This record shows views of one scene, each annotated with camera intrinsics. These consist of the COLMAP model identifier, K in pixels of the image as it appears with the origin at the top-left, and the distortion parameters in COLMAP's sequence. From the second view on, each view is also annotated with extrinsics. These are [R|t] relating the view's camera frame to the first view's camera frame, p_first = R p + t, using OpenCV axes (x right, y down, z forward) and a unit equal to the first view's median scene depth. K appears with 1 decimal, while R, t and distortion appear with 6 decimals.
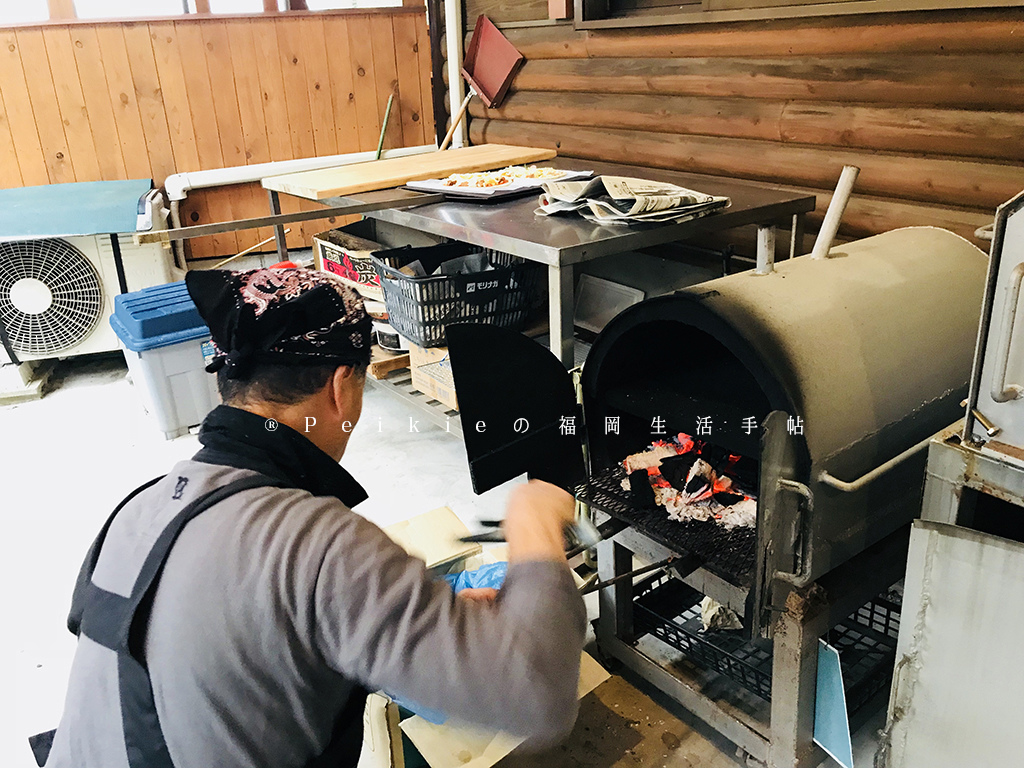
lens RADIAL K [[860.1, 0, 512.0], [0, 860.1, 371.1], [0, 0, 1]] dist [0.075672, -0.117025]
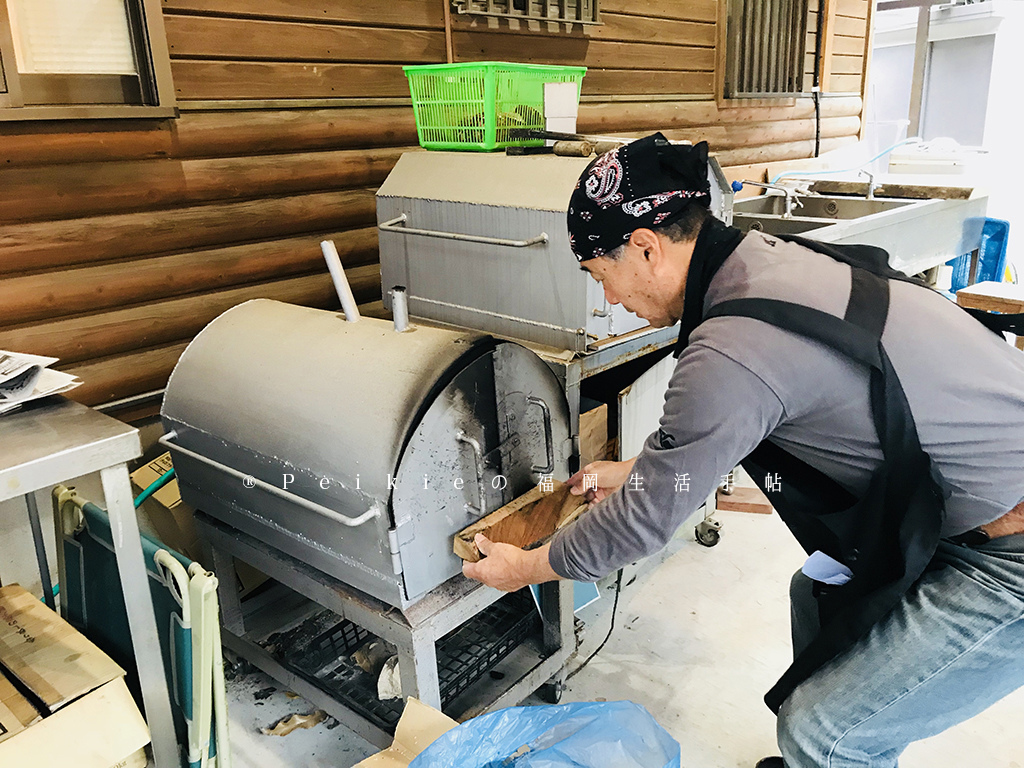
lens RADIAL K [[860.1, 0, 512.0], [0, 860.1, 371.1], [0, 0, 1]] dist [0.075672, -0.117025]
pose [[-0.213158, -0.225966, 0.950528, -0.571501], [0.393240, 0.870762, 0.295189, -0.237070], [-0.894386, 0.436707, -0.096751, 0.699145]]
